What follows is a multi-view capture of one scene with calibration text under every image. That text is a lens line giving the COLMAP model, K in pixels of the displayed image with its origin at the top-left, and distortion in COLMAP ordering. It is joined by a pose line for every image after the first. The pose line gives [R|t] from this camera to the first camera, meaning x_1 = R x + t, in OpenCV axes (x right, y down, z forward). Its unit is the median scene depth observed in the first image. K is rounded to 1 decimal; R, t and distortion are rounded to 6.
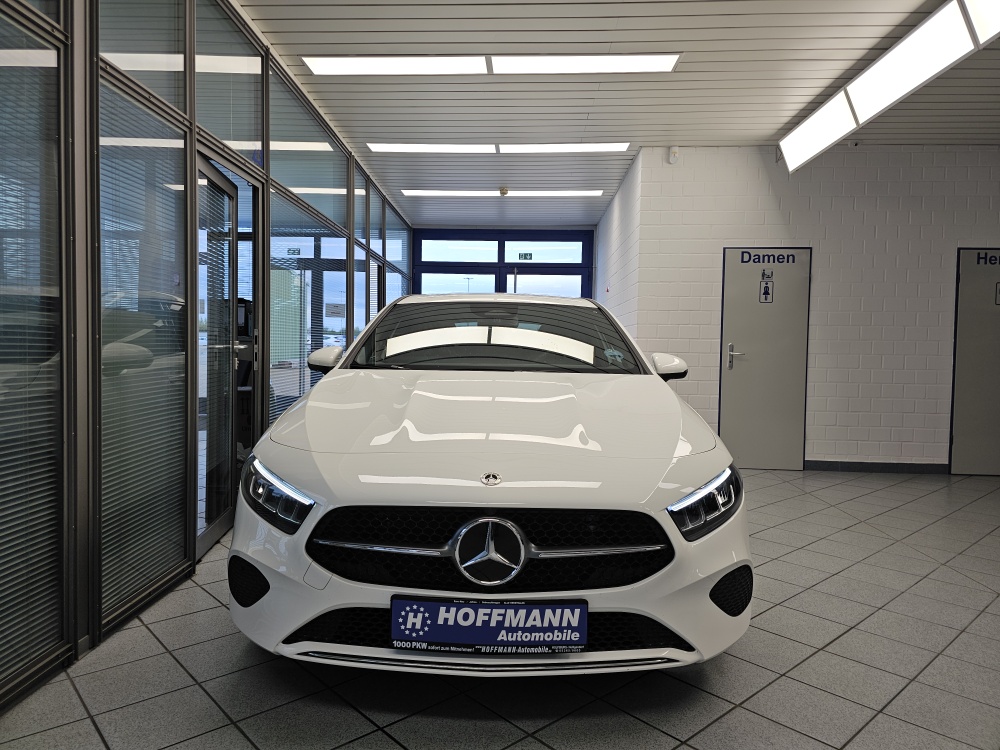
lens RADIAL K [[681.0, 0, 492.6], [0, 681.0, 383.6], [0, 0, 1]] dist [0.044579, -0.051674]
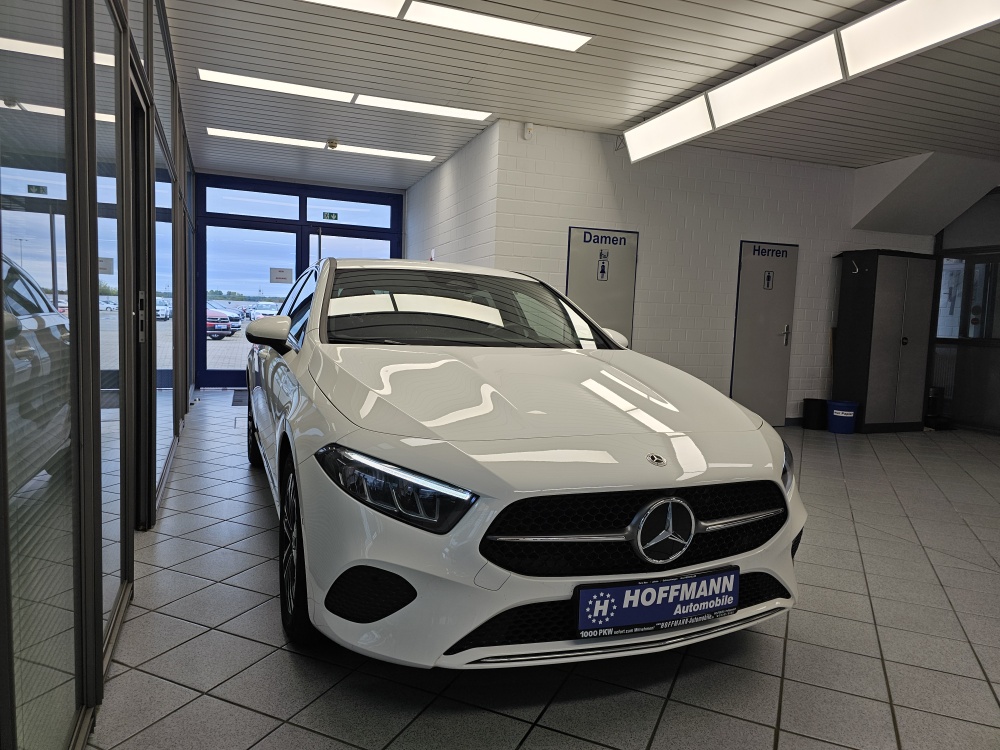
lens RADIAL K [[681.0, 0, 507.6], [0, 681.0, 391.3], [0, 0, 1]] dist [0.044579, -0.051674]
pose [[0.915951, -0.023930, 0.400575, -0.251077], [-0.000361, 0.998171, 0.060453, -0.008813], [-0.401289, -0.055517, 0.914268, 0.071680]]
